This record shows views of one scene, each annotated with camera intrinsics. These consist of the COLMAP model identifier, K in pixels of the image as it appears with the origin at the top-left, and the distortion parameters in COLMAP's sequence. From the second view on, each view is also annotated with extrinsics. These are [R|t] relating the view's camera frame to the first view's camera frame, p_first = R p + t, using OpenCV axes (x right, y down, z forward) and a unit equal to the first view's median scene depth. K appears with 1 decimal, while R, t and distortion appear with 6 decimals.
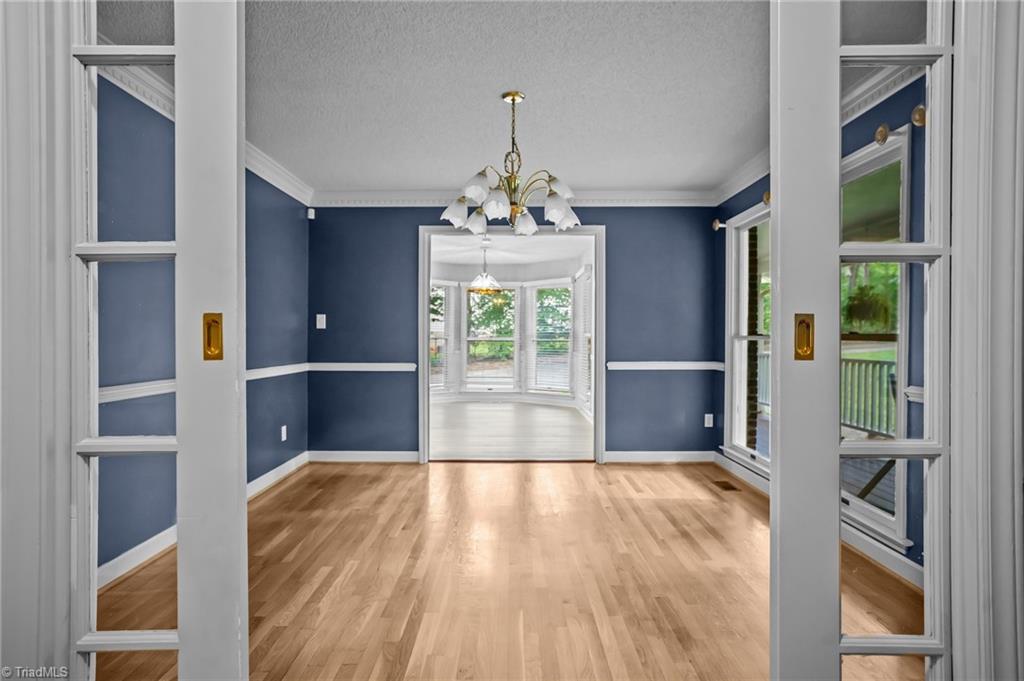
lens RADIAL K [[578.1, 0, 512.0], [0, 578.1, 340.5], [0, 0, 1]] dist [-0.008569, -0.000602]
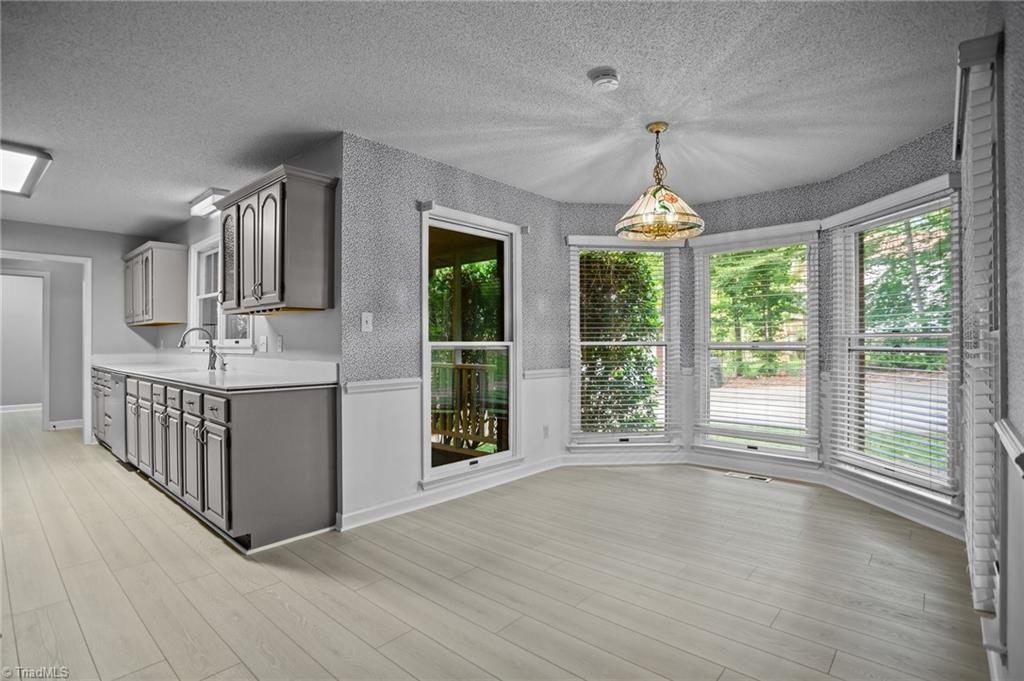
lens RADIAL K [[508.2, 0, 513.1], [0, 508.2, 327.6], [0, 0, 1]] dist [-0.052737, 0.000135]
pose [[0.751305, -0.019750, -0.659660, 0.091322], [0.000365, 0.999564, -0.029512, -0.005169], [0.659955, 0.021932, 0.750985, 0.547367]]
